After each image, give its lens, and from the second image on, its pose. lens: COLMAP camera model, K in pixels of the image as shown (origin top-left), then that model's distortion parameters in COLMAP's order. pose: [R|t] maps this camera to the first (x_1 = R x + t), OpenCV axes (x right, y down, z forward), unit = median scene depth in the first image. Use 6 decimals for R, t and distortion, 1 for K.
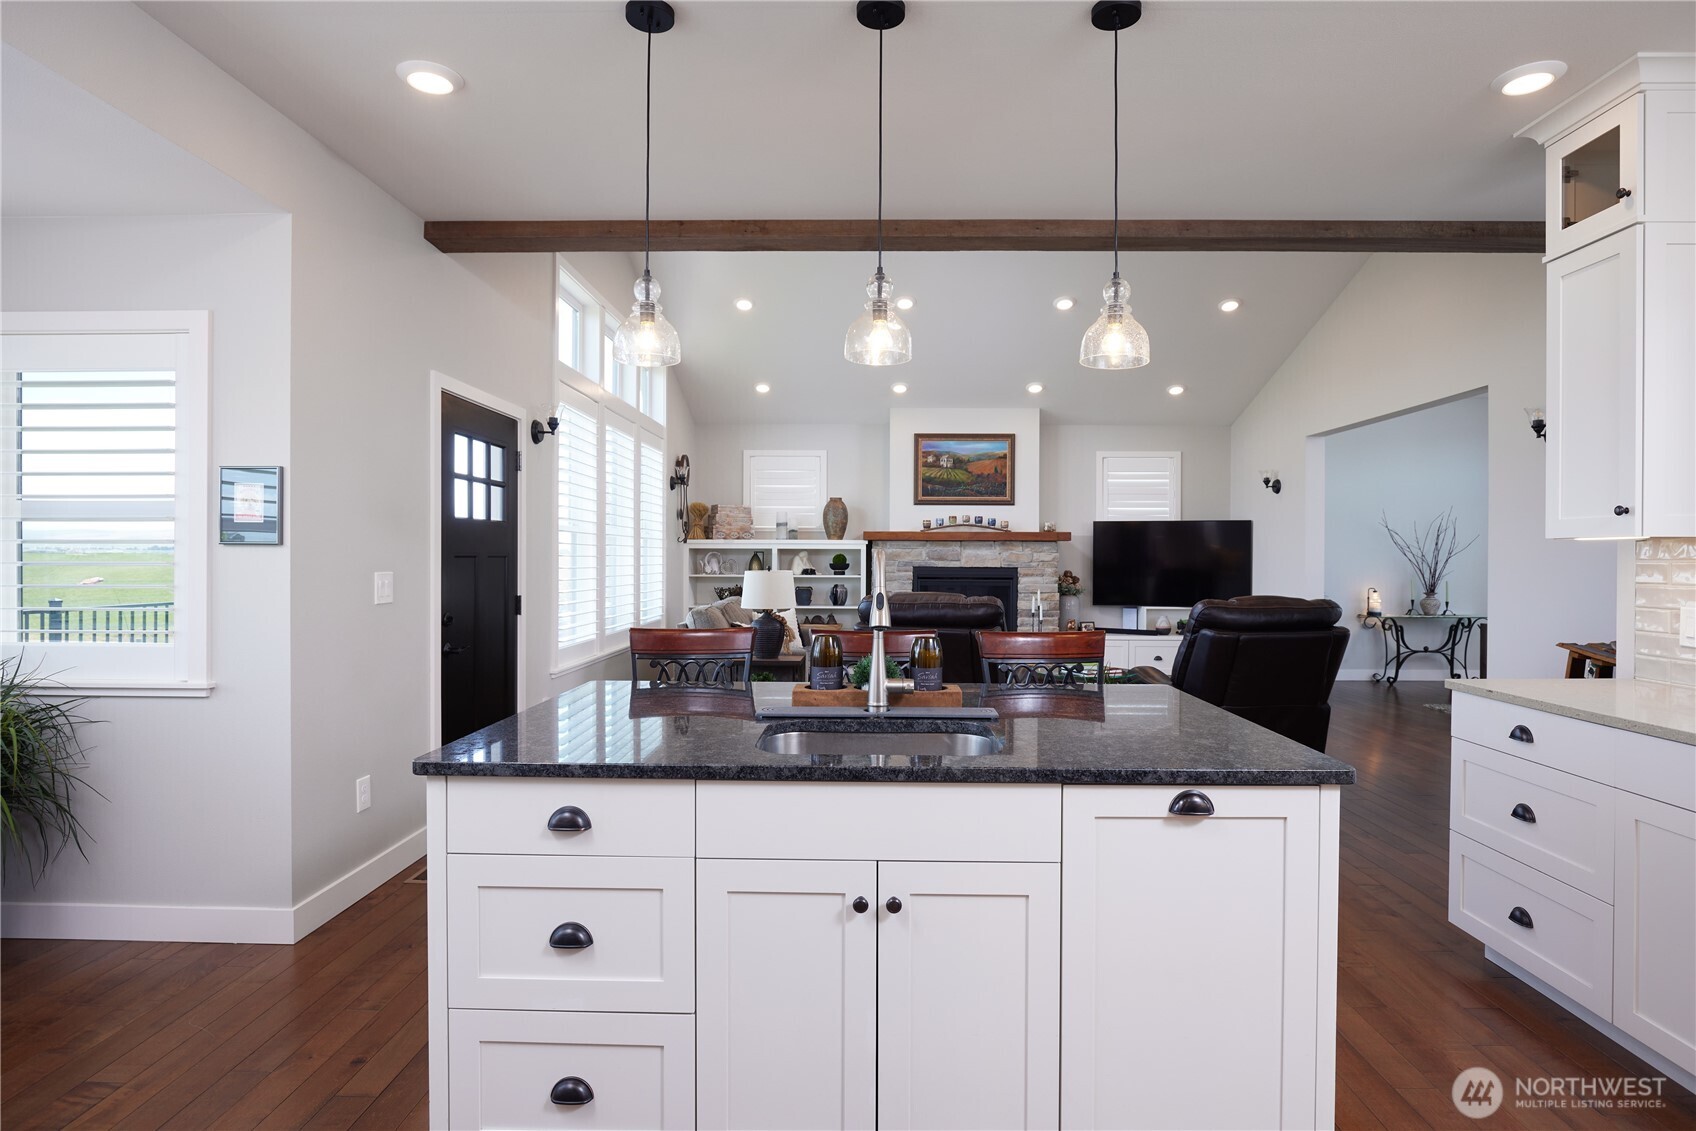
lens RADIAL K [[915.8, 0, 860.0], [0, 915.8, 566.0], [0, 0, 1]] dist [-0.013883, 0.001360]
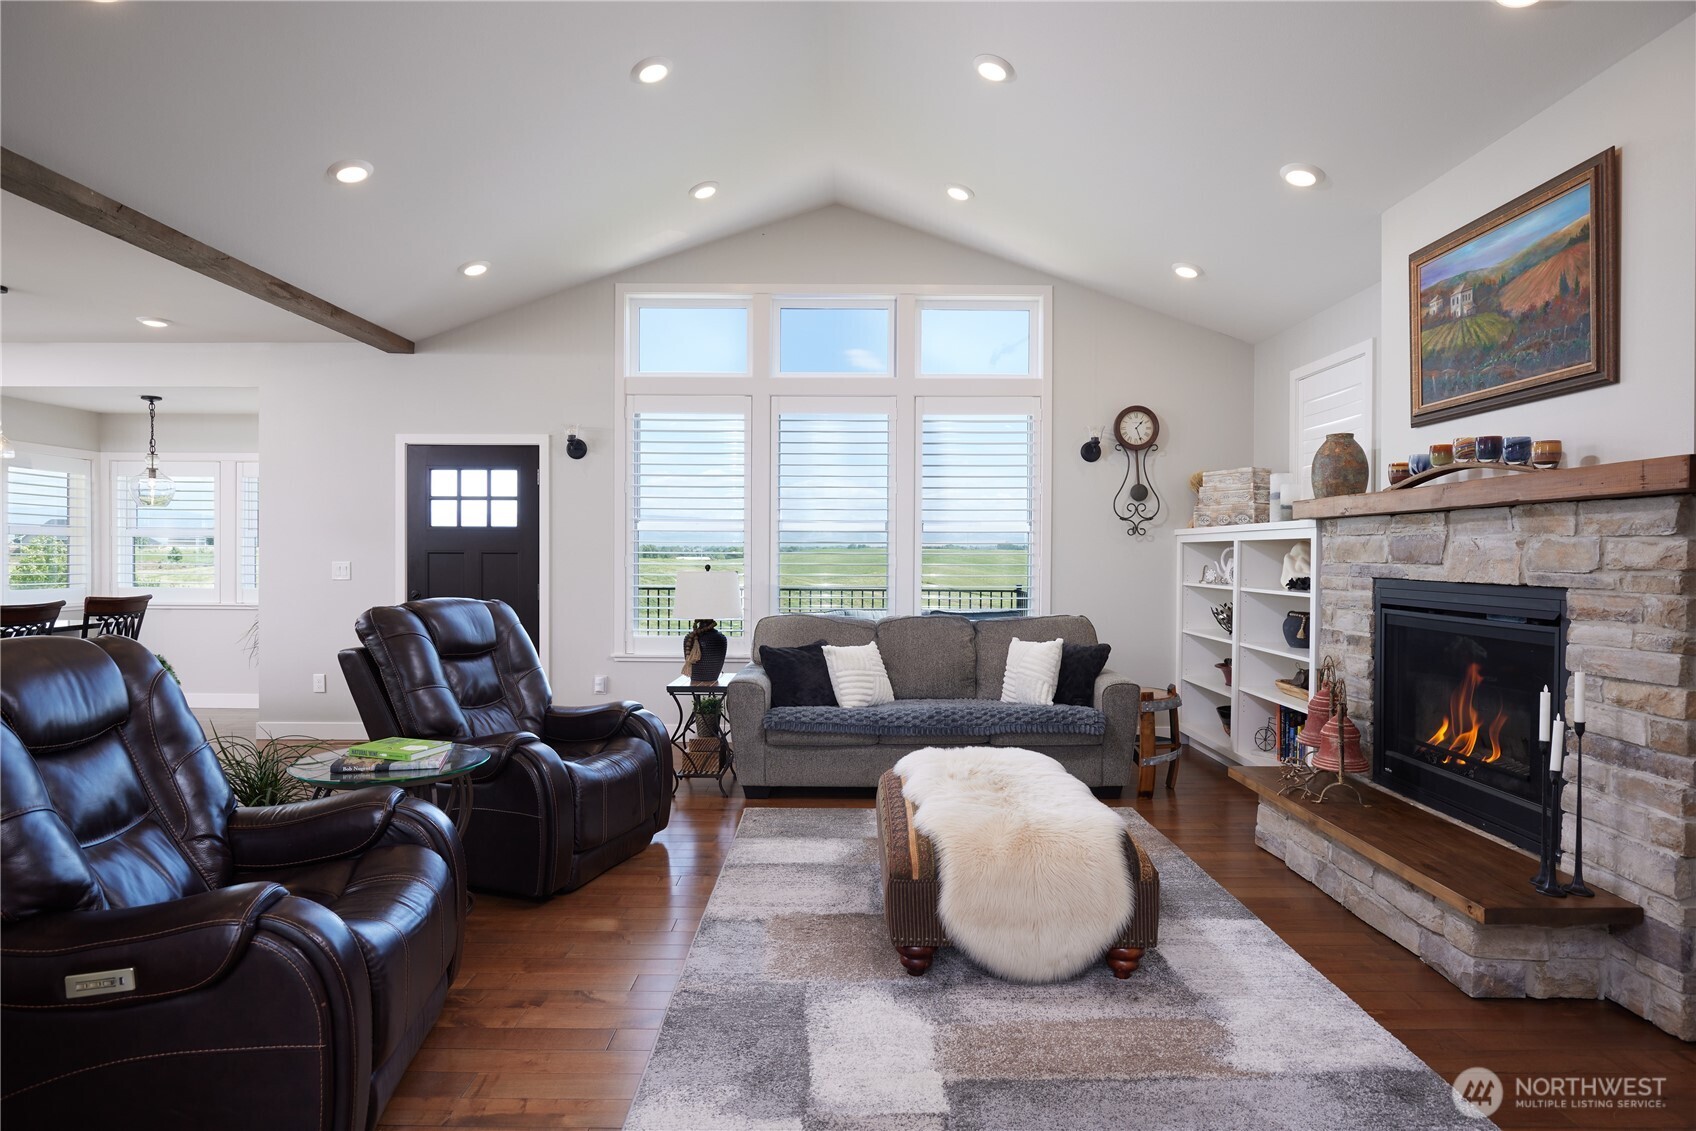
lens RADIAL K [[915.8, 0, 849.3], [0, 915.8, 558.0], [0, 0, 1]] dist [-0.013883, 0.001360]
pose [[0.018731, 0.000058, -0.999825, 0.464173], [-0.011647, 0.999932, -0.000160, -0.005463], [0.999757, 0.011647, 0.018730, 0.742825]]
